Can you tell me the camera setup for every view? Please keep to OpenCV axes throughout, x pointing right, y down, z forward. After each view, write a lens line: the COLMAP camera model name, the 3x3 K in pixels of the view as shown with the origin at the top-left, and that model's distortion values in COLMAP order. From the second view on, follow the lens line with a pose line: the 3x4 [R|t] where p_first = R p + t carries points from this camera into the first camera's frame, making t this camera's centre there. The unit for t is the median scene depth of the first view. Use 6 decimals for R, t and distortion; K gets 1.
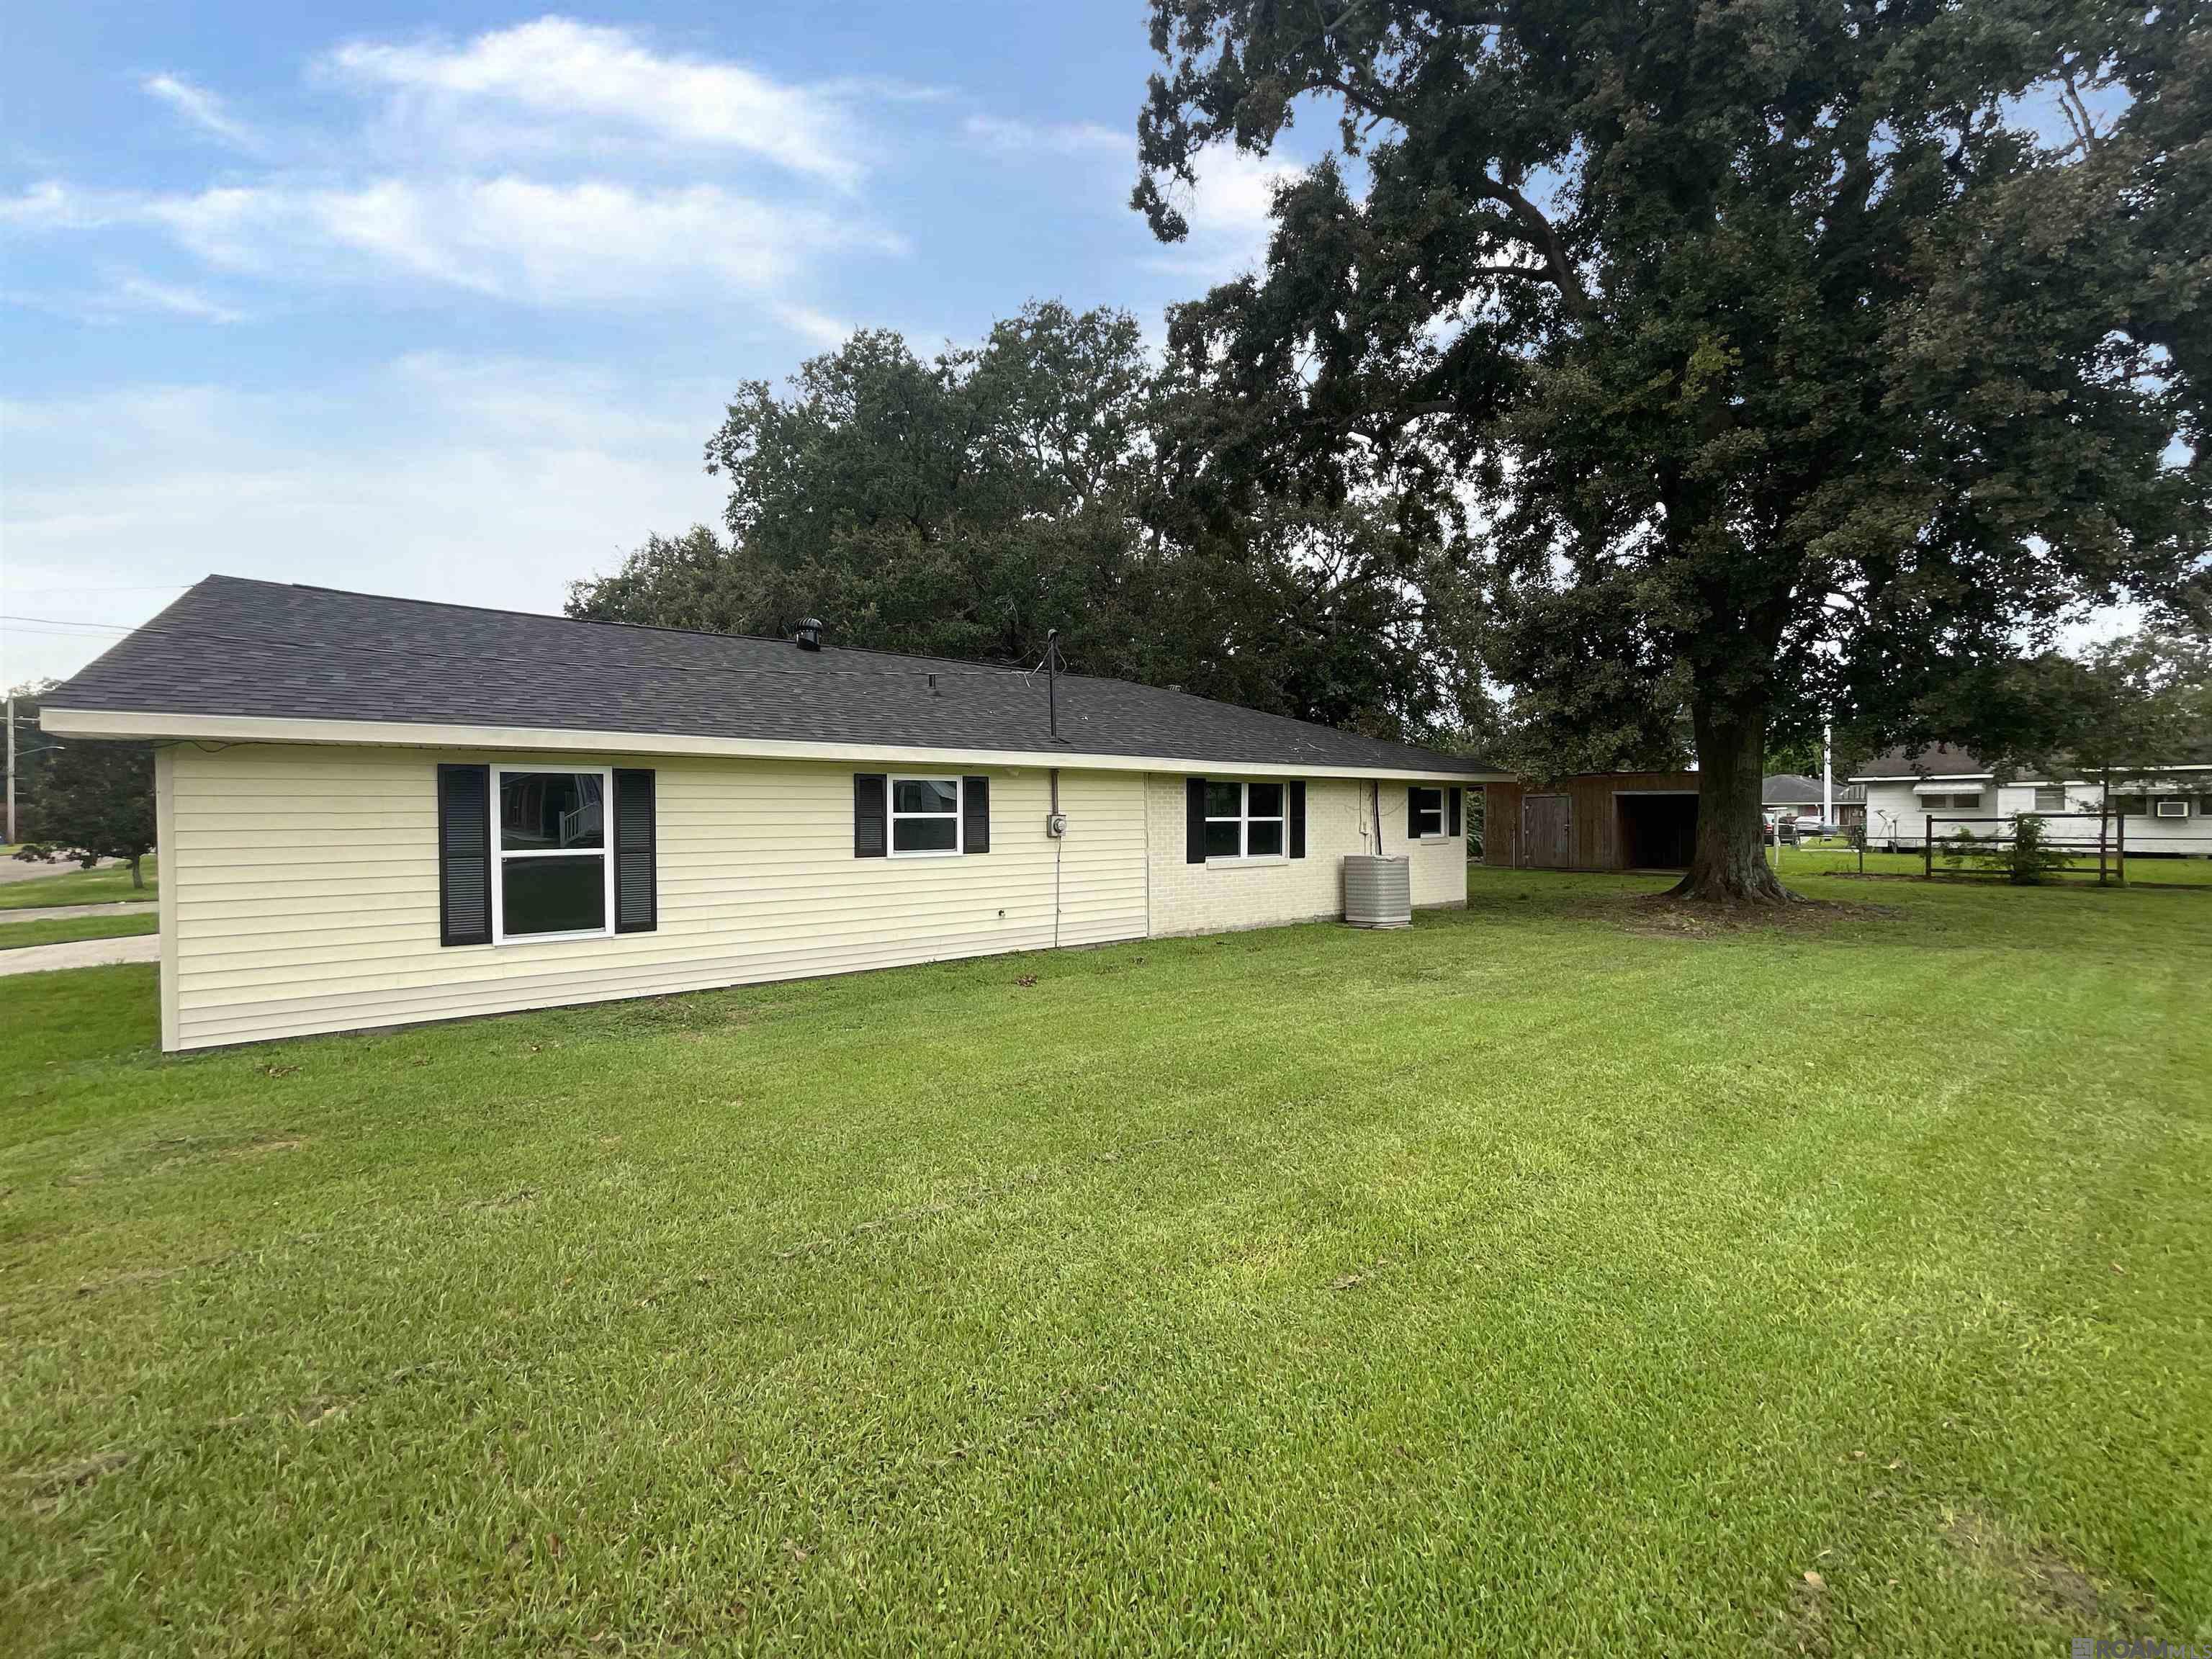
lens RADIAL K [[892.9, 0, 1106.0], [0, 892.9, 829.5], [0, 0, 1]] dist [-0.000652, 0.000210]
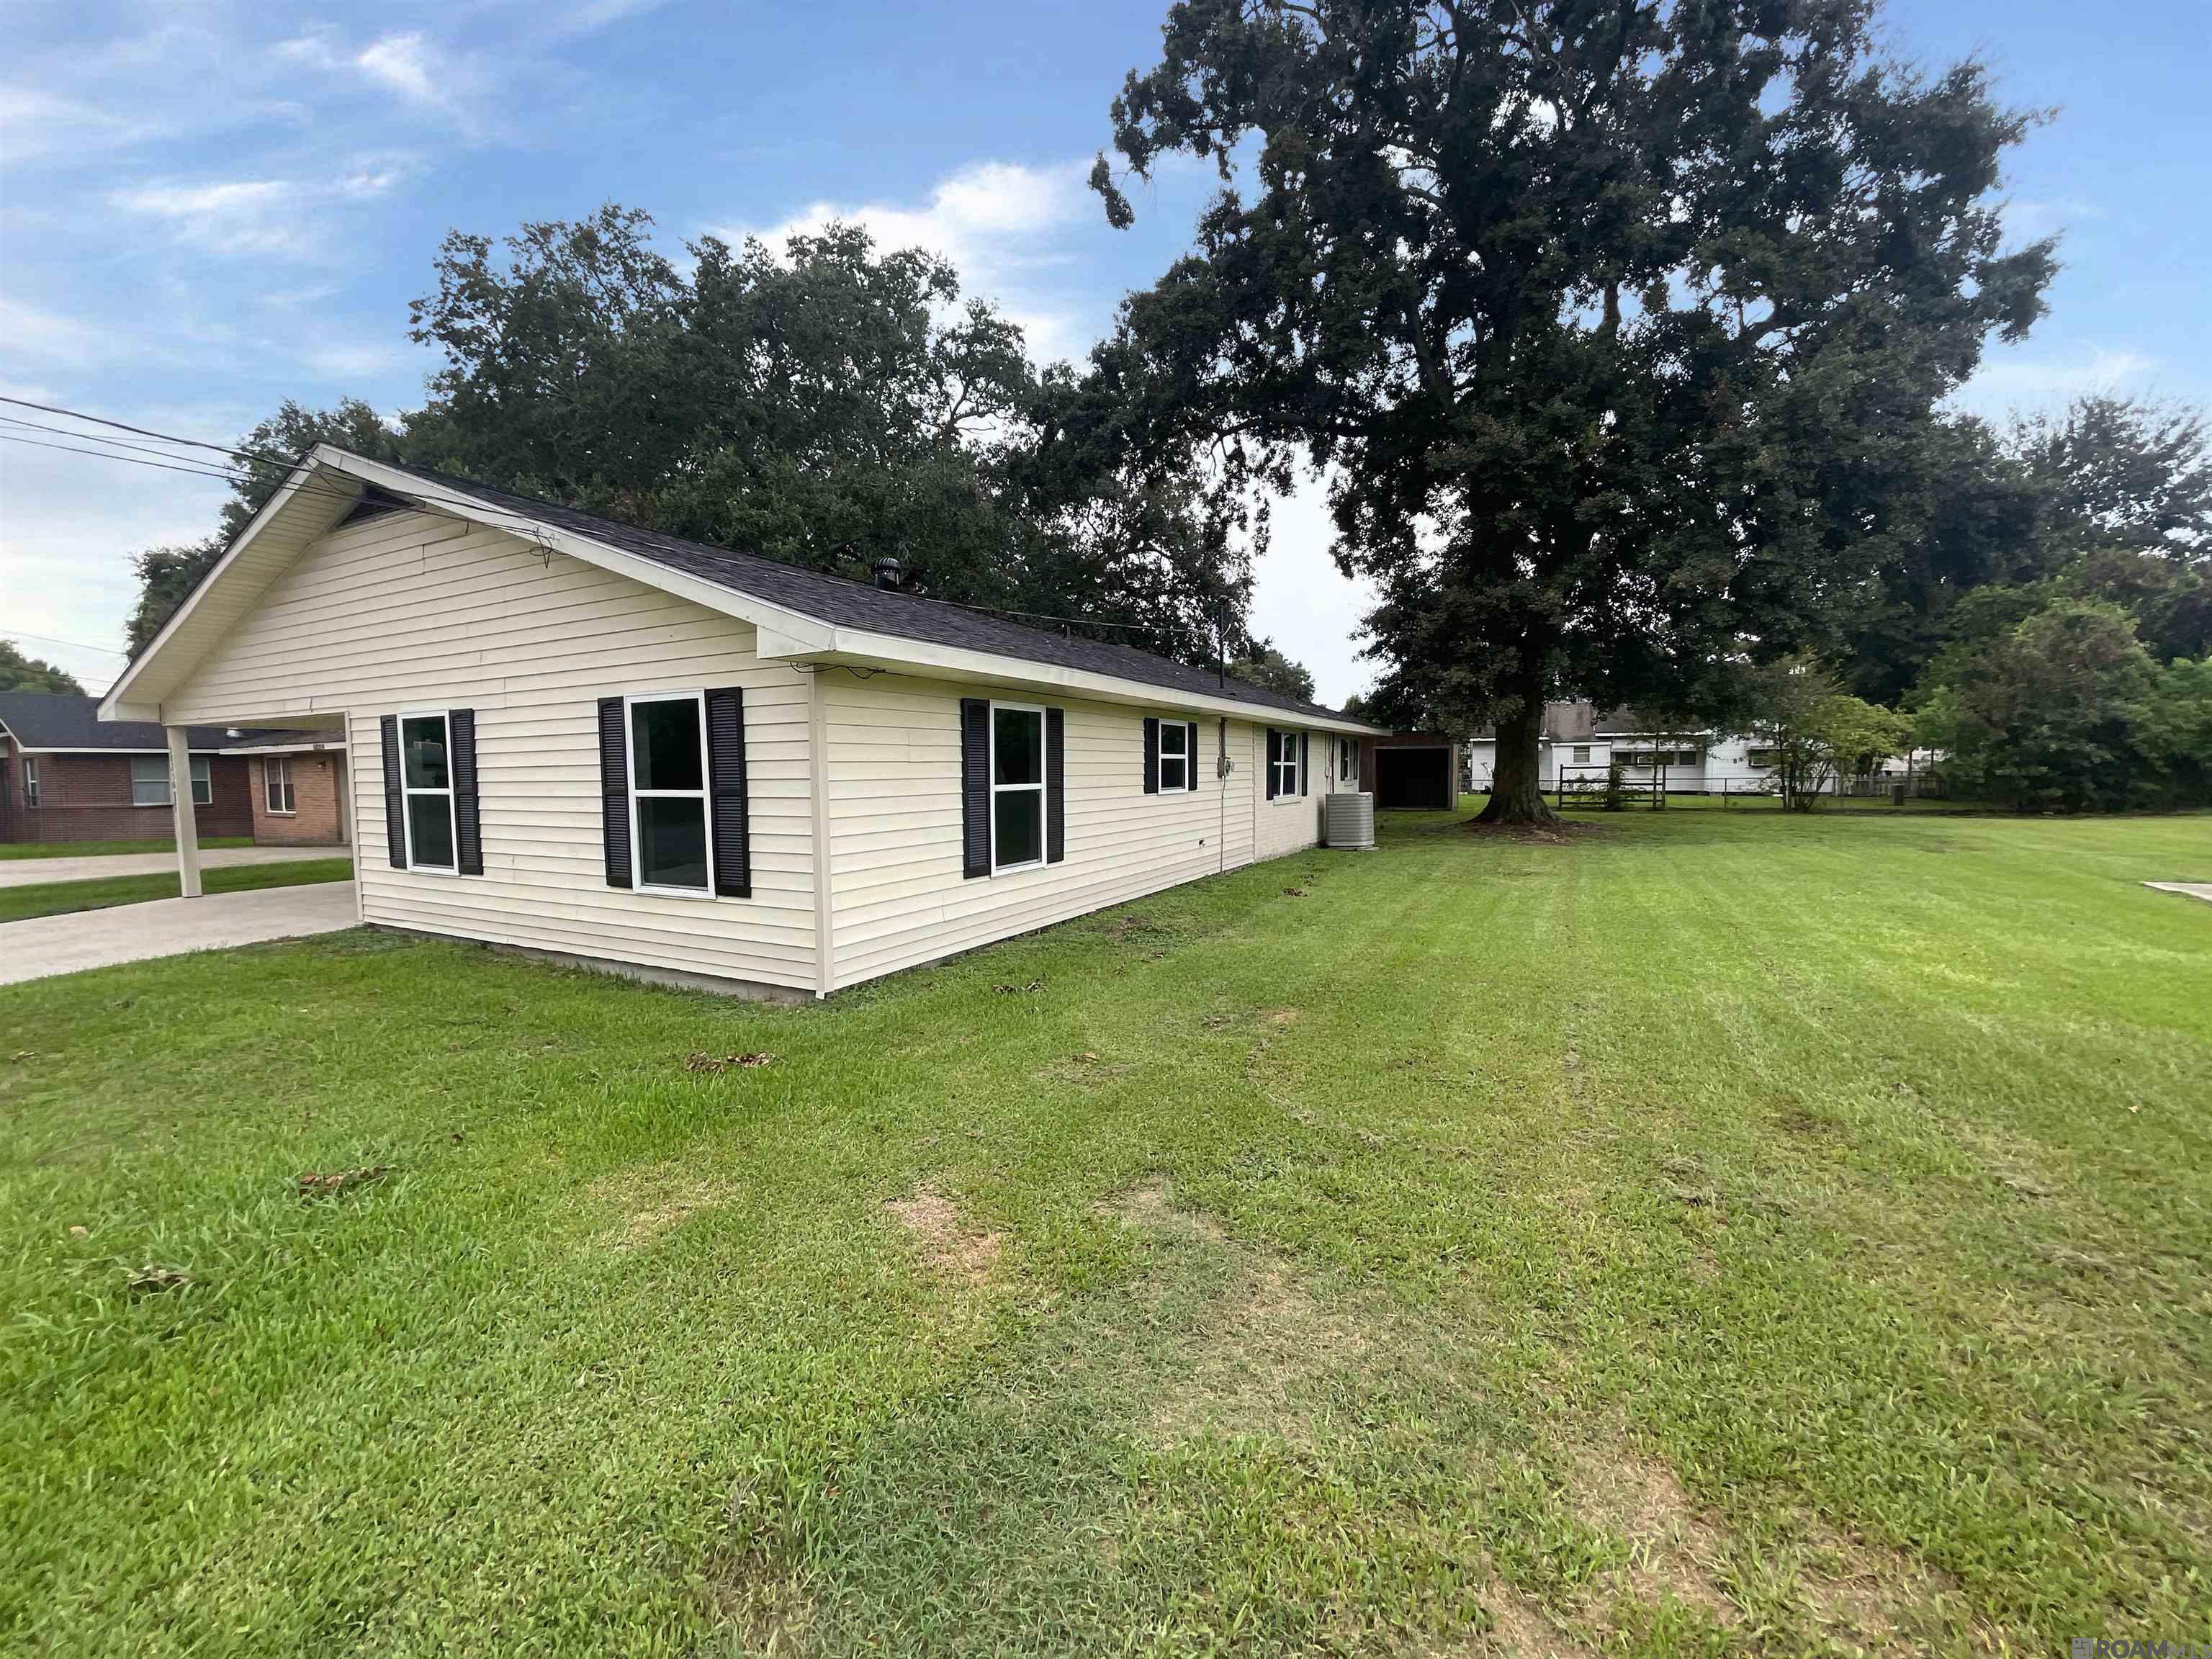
lens RADIAL K [[892.9, 0, 1106.0], [0, 892.9, 829.5], [0, 0, 1]] dist [-0.000652, 0.000210]
pose [[0.913199, -0.031111, 0.406325, -0.416069], [0.011690, 0.998671, 0.050192, 0.010682], [-0.407346, -0.041085, 0.912349, -0.002305]]
